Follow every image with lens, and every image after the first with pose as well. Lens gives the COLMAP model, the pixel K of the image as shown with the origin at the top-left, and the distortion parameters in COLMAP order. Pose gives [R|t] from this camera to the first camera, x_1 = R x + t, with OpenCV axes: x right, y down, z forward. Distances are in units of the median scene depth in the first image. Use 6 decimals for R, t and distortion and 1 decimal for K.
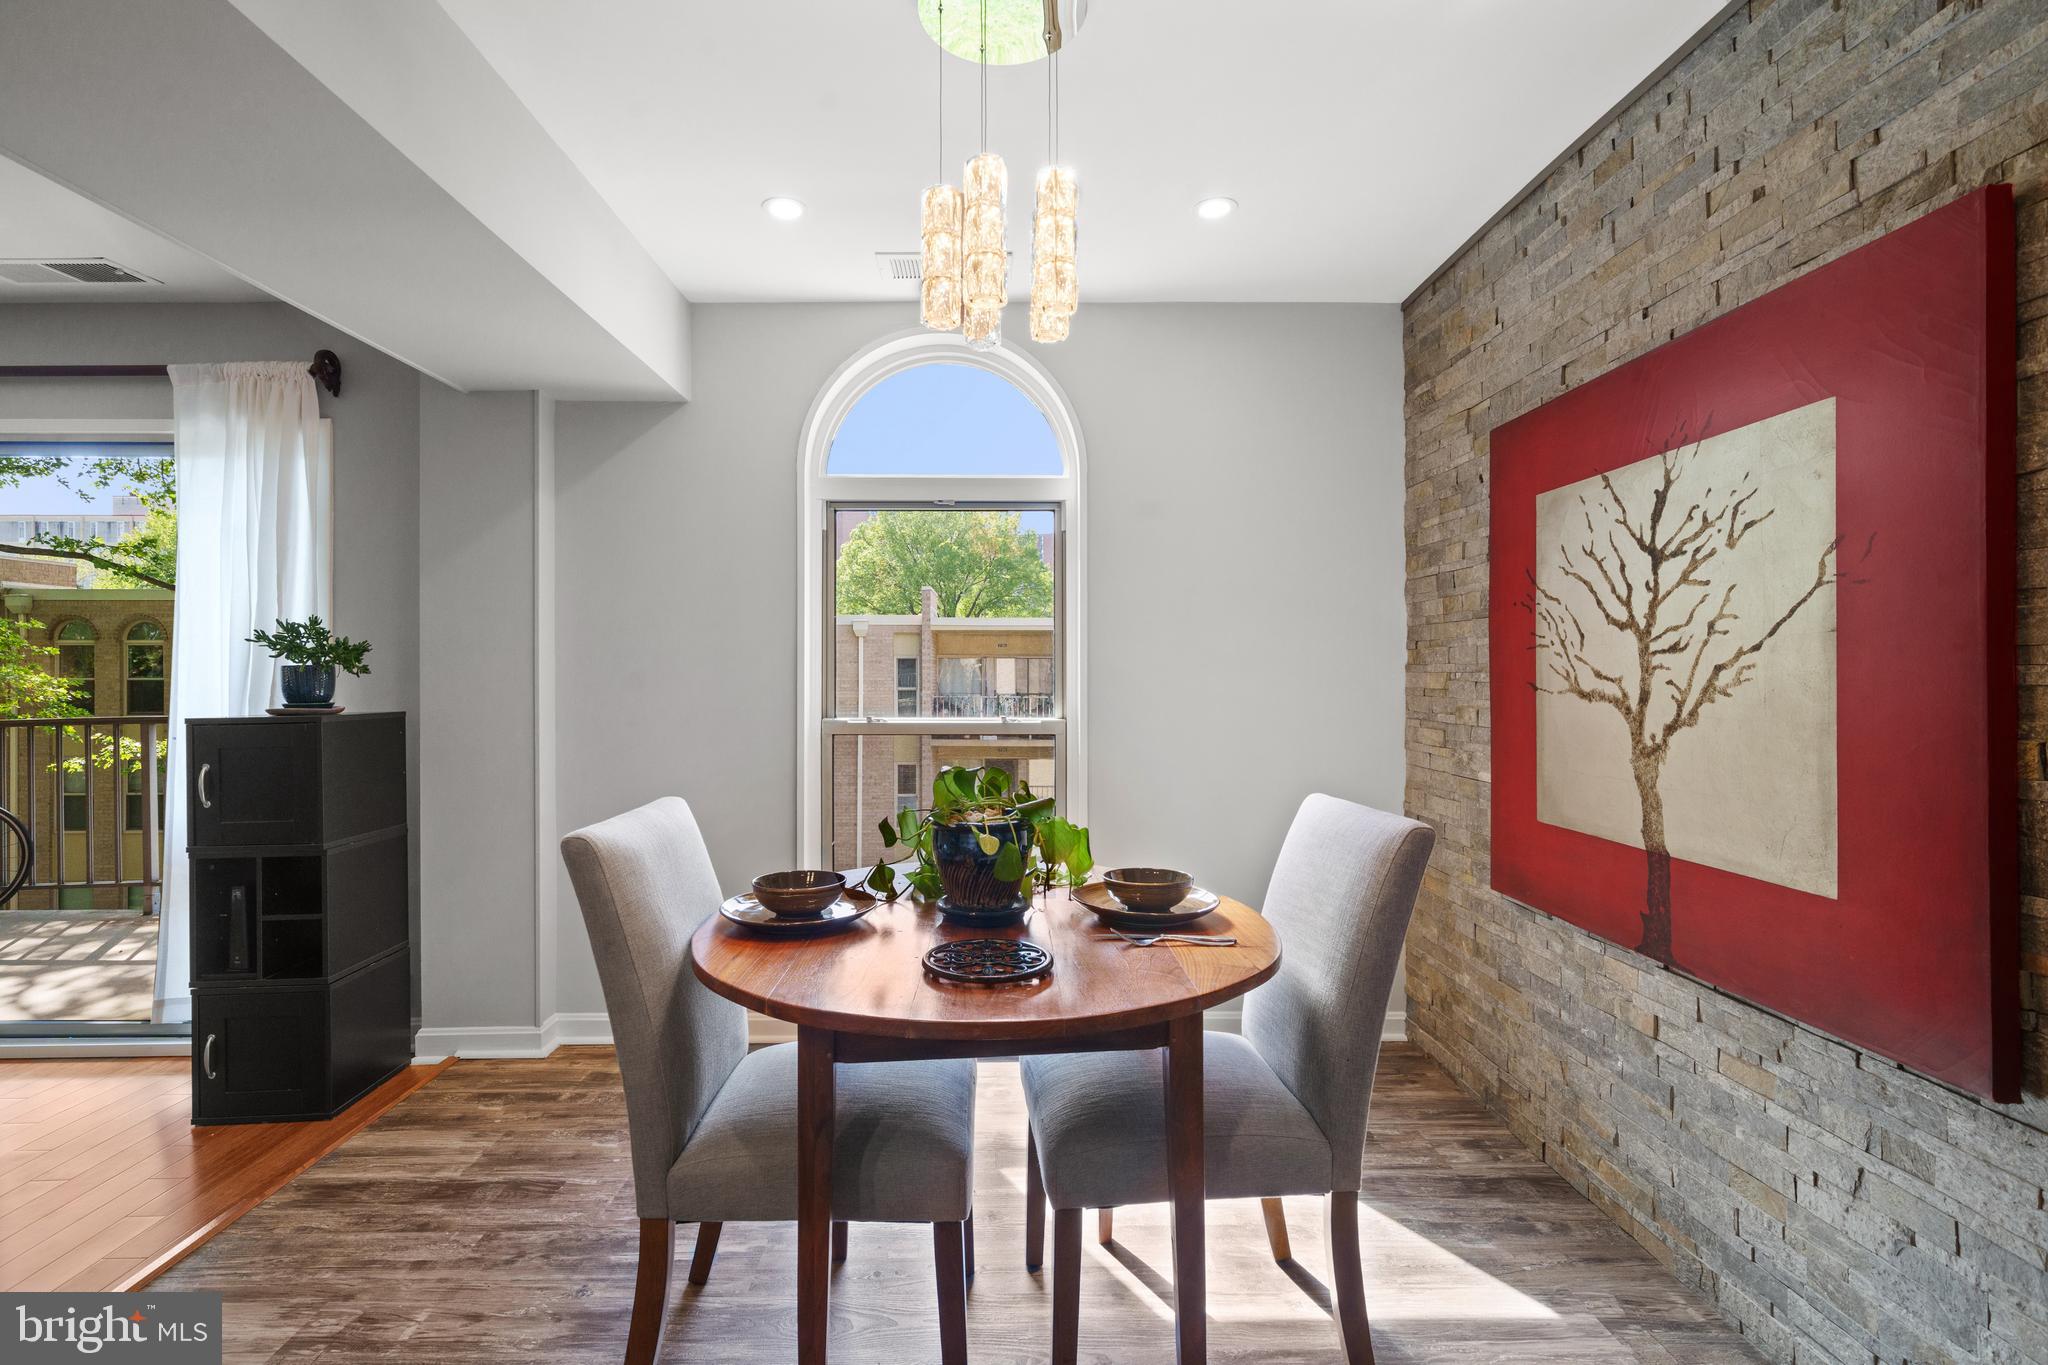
lens RADIAL K [[912.7, 0, 1007.7], [0, 912.7, 684.9], [0, 0, 1]] dist [-0.001408, -0.000331]
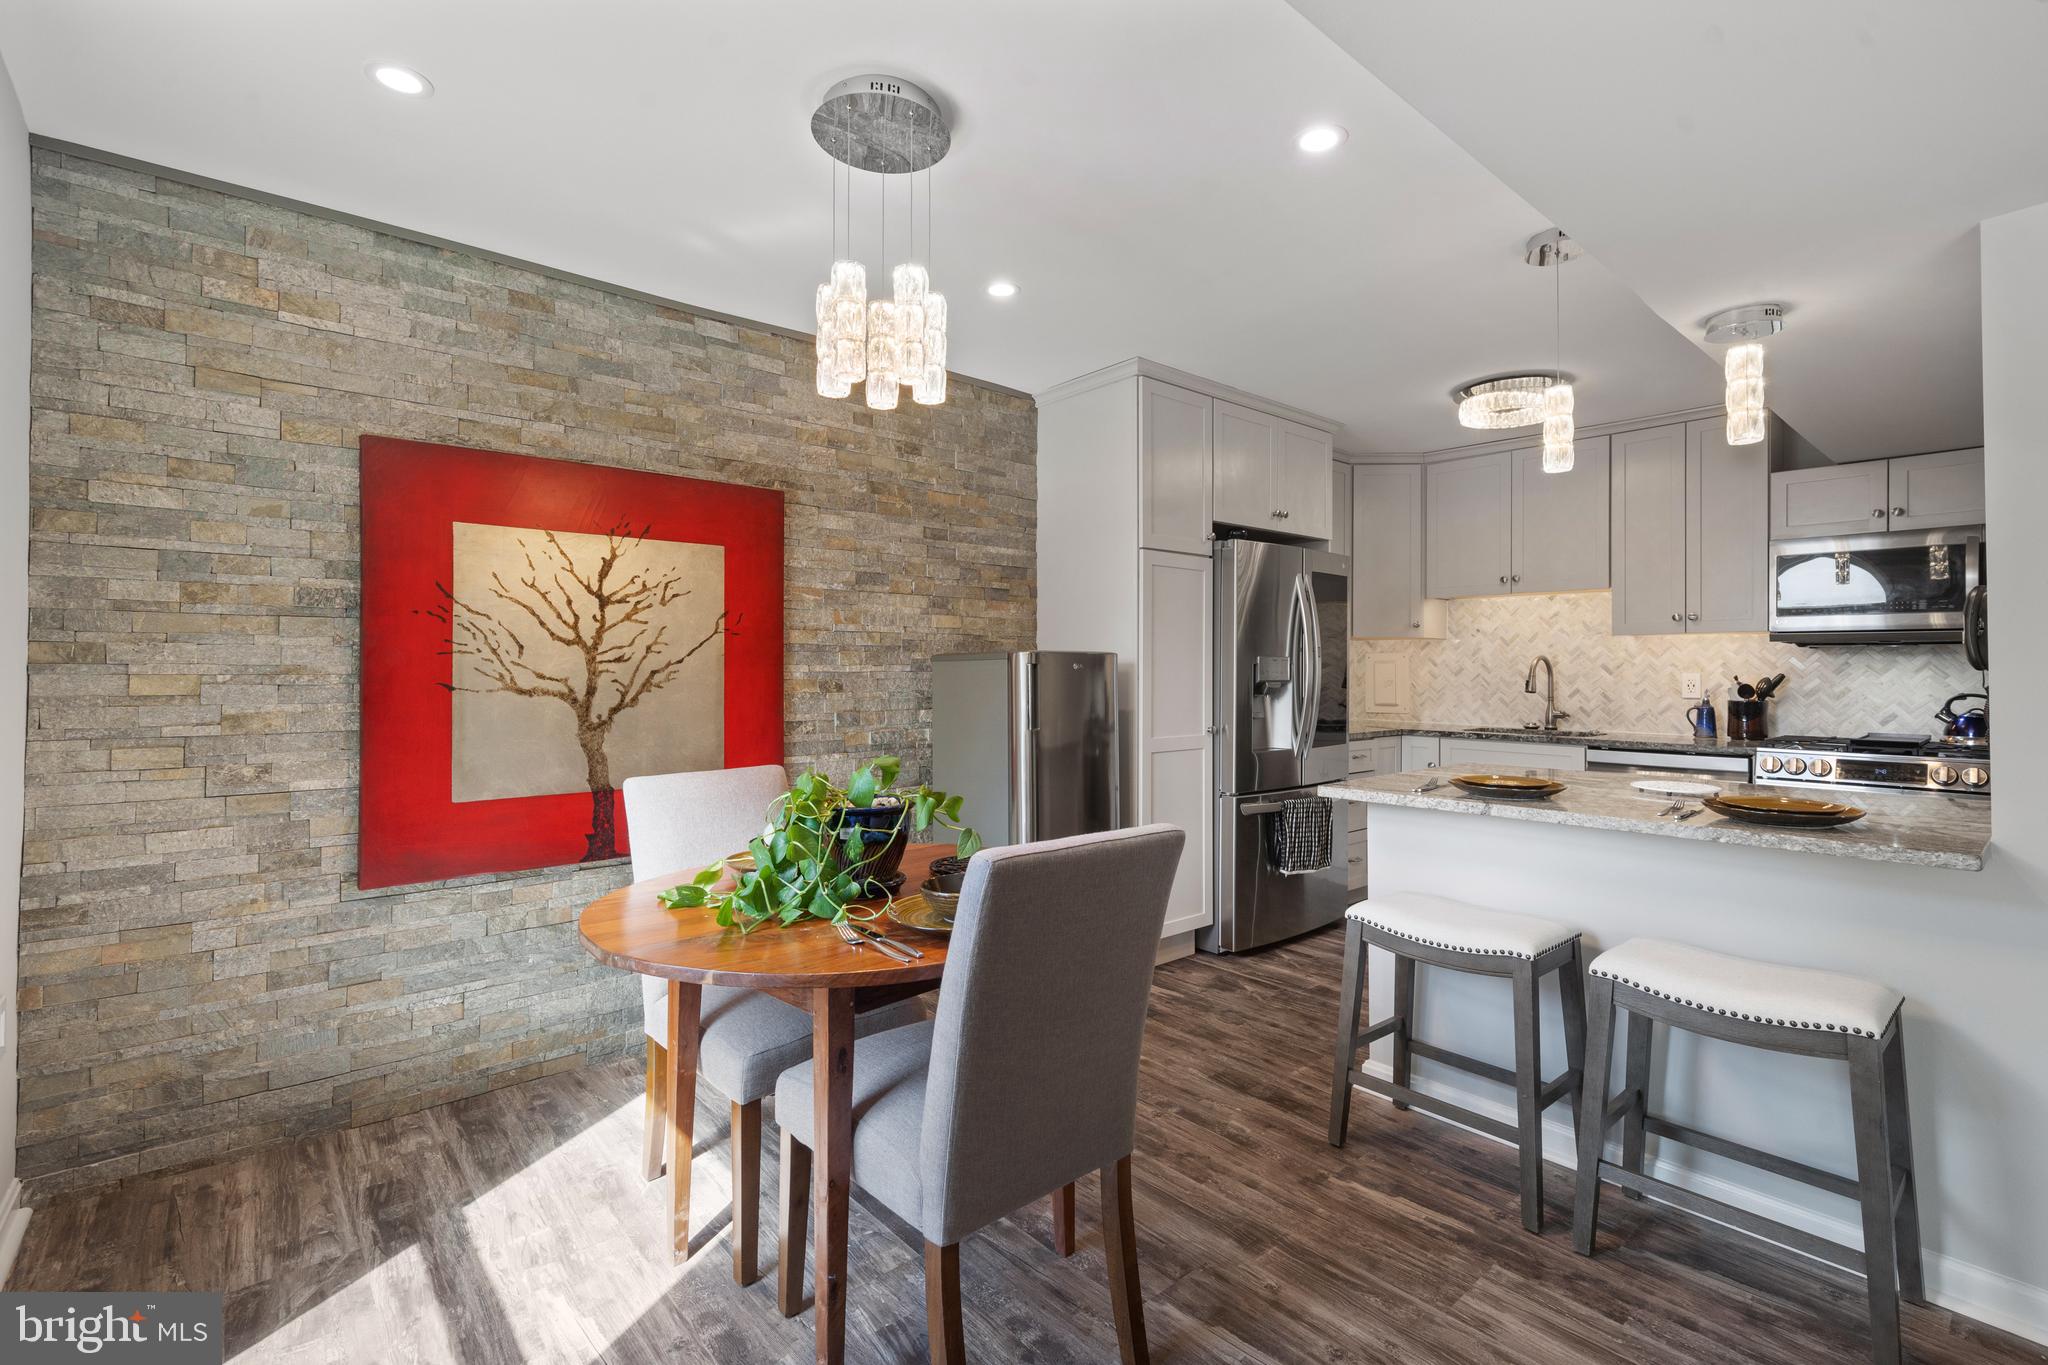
lens RADIAL K [[912.7, 0, 1007.7], [0, 912.7, 684.9], [0, 0, 1]] dist [-0.001408, -0.000331]
pose [[-0.631668, -0.012945, 0.775131, -0.911974], [0.007490, 0.999712, 0.022800, -0.025991], [-0.775203, 0.020207, -0.631389, 1.415874]]
